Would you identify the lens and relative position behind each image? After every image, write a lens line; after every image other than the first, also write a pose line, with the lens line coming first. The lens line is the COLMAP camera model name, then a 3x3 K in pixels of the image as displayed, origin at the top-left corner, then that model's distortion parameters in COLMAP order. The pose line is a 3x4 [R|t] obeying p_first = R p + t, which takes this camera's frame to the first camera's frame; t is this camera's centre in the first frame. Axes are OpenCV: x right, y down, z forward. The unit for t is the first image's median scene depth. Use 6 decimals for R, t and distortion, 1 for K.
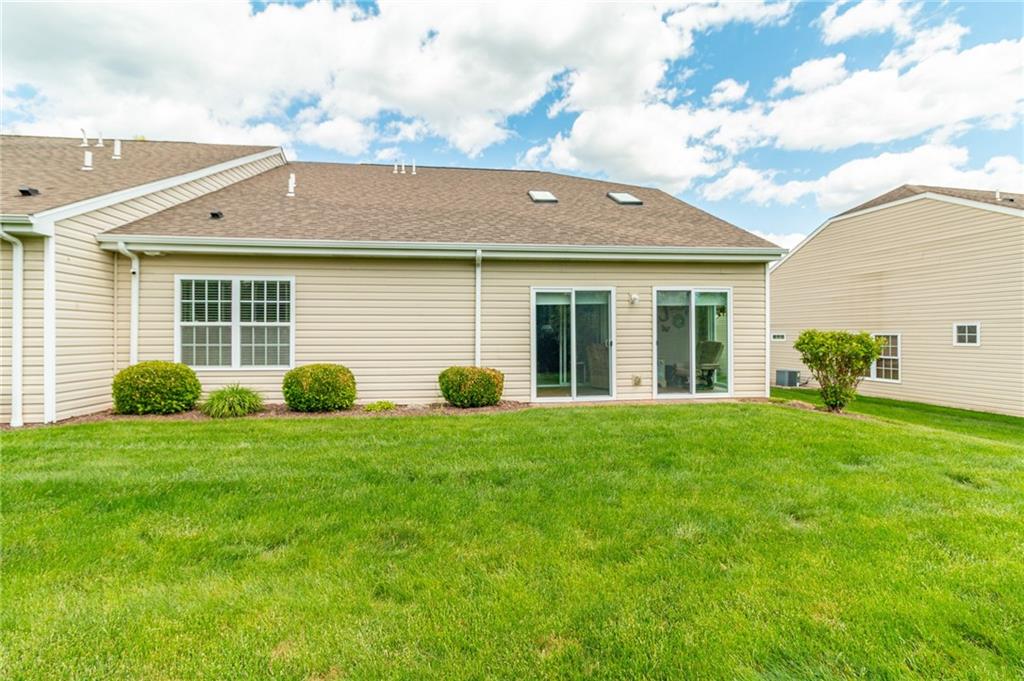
lens RADIAL K [[477.1, 0, 511.4], [0, 477.1, 336.5], [0, 0, 1]] dist [0.000230, 0.001099]
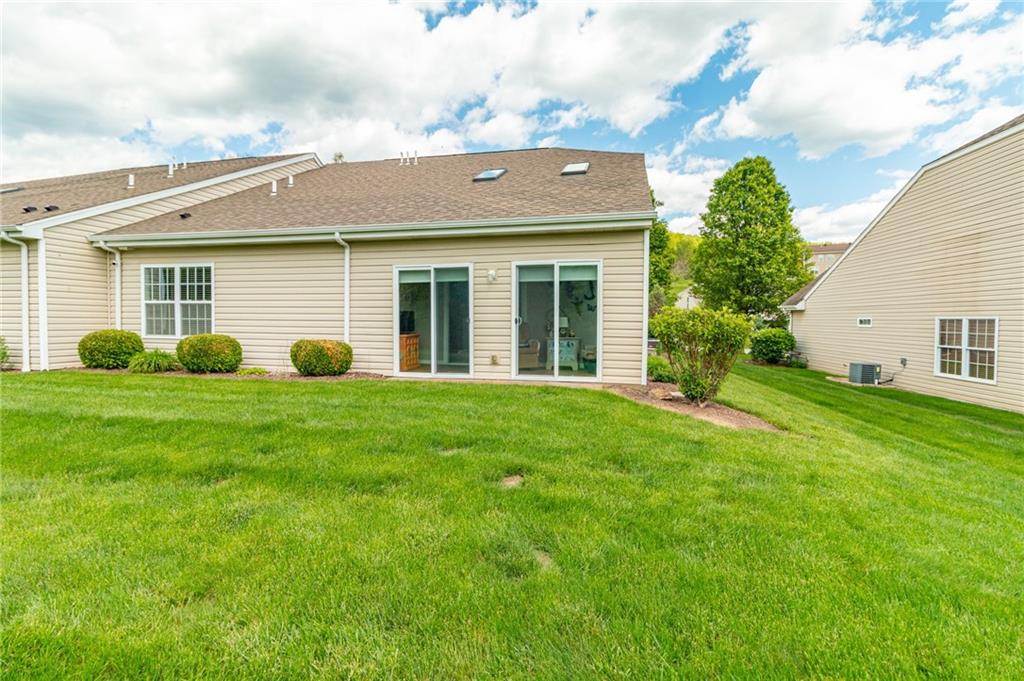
lens RADIAL K [[477.1, 0, 513.7], [0, 477.1, 337.5], [0, 0, 1]] dist [0.000230, 0.001099]
pose [[0.939425, 0.020539, -0.342139, 0.346108], [-0.010119, 0.999430, 0.032211, 0.008910], [0.342606, -0.026797, 0.939097, 0.058564]]
